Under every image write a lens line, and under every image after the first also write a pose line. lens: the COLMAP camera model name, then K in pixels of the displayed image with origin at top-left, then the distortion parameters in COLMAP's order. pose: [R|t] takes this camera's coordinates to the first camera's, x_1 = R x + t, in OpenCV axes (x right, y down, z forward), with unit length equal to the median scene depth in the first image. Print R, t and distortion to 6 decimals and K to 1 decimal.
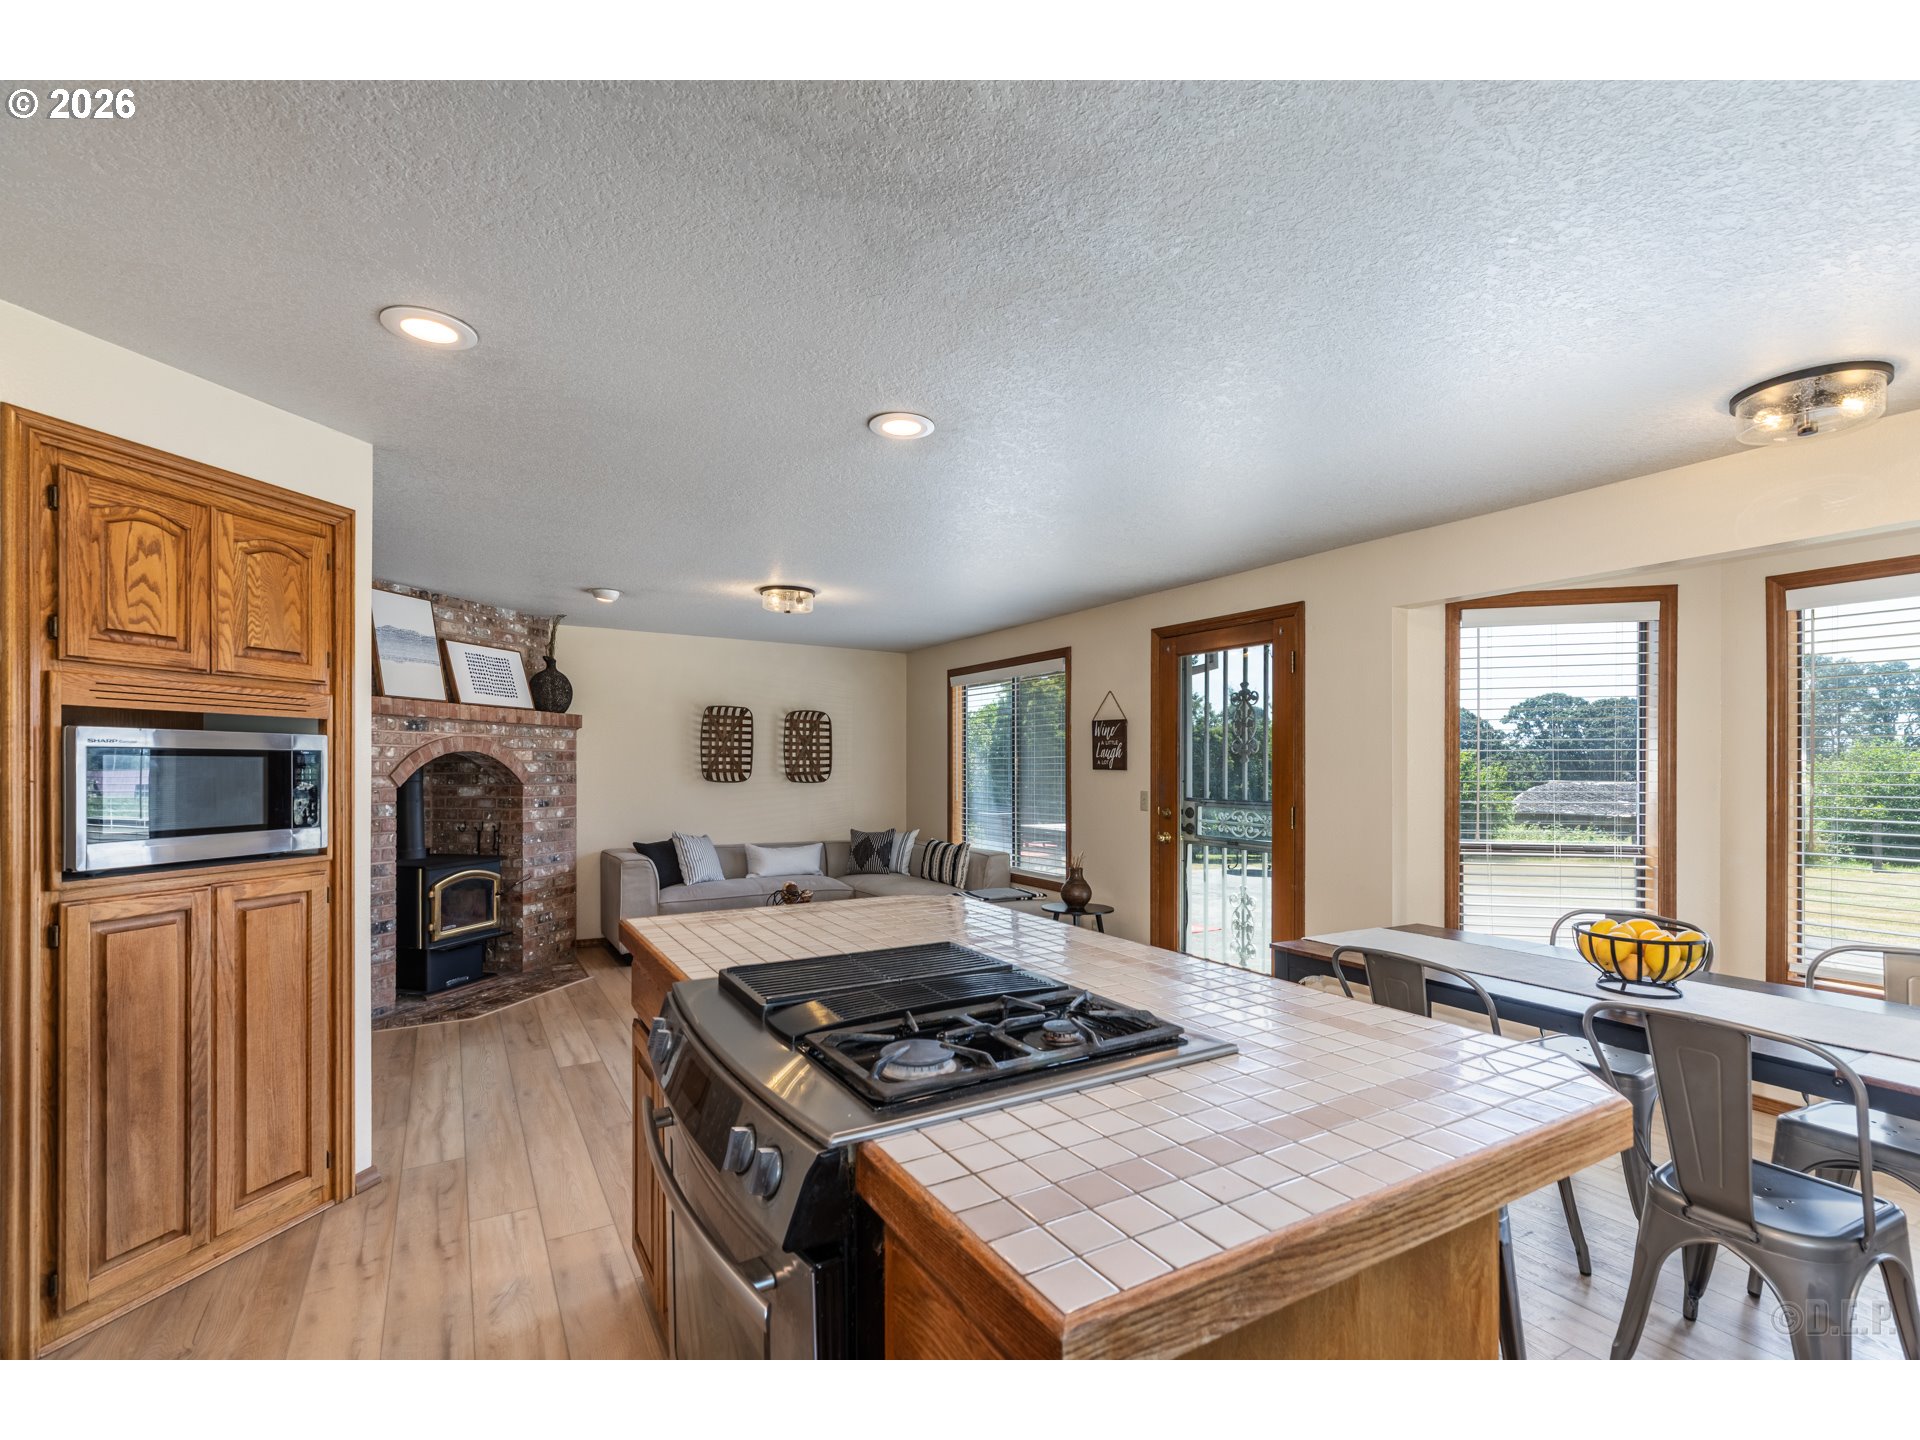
lens RADIAL K [[856.1, 0, 967.3], [0, 856.1, 733.9], [0, 0, 1]] dist [0.003238, -0.000036]
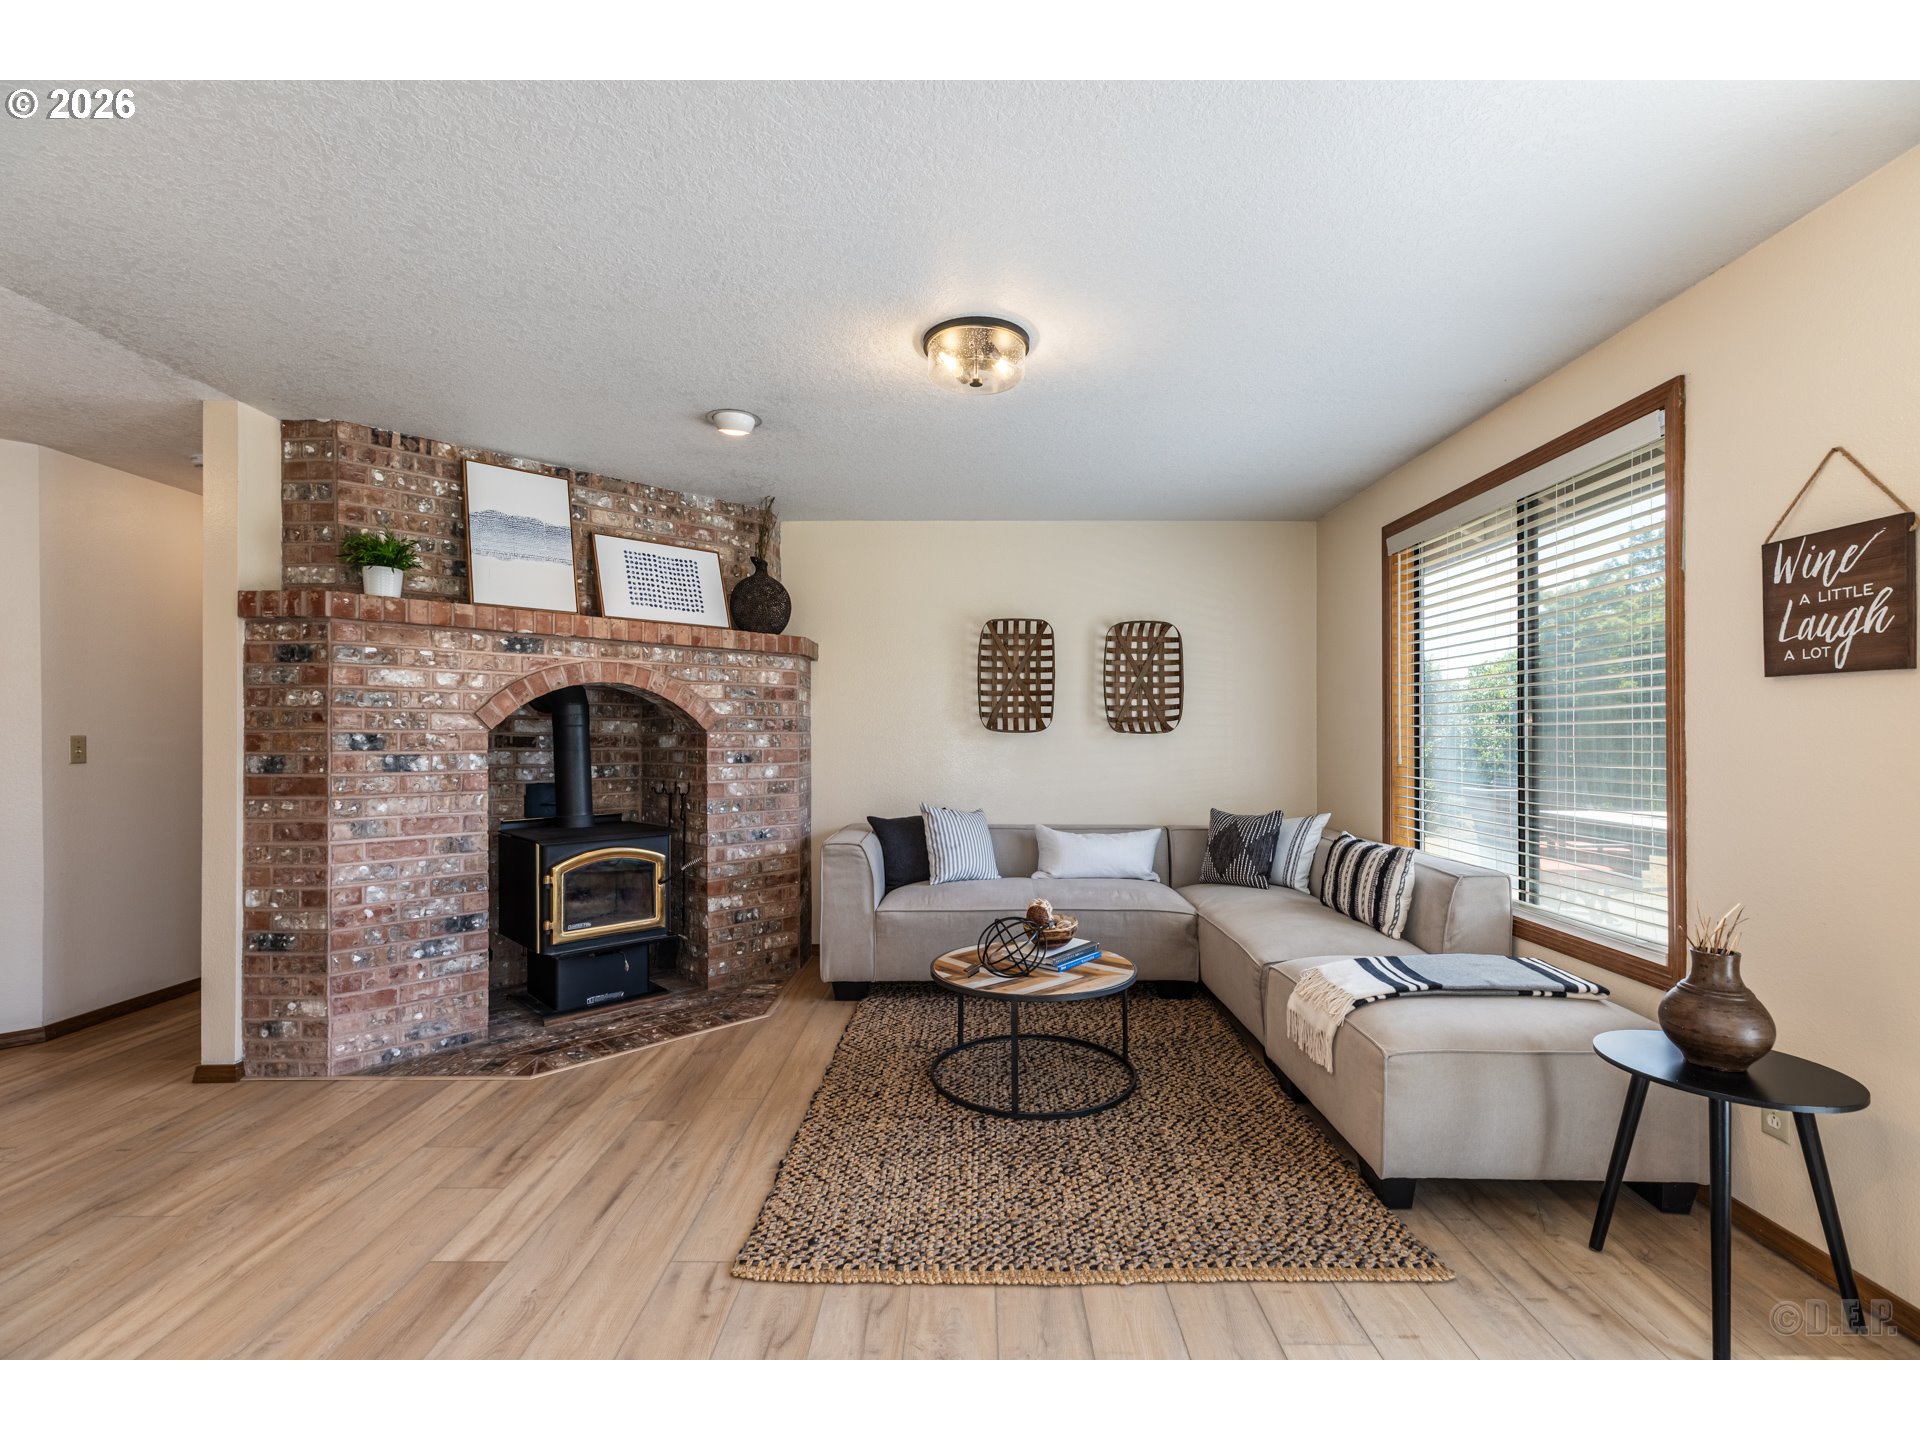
lens RADIAL K [[856.1, 0, 967.3], [0, 856.1, 733.9], [0, 0, 1]] dist [0.003238, -0.000036]
pose [[0.855195, -0.006341, -0.518268, 0.041611], [0.024942, 0.999270, 0.028932, 0.044138], [0.517706, -0.037669, 0.854729, 0.476898]]
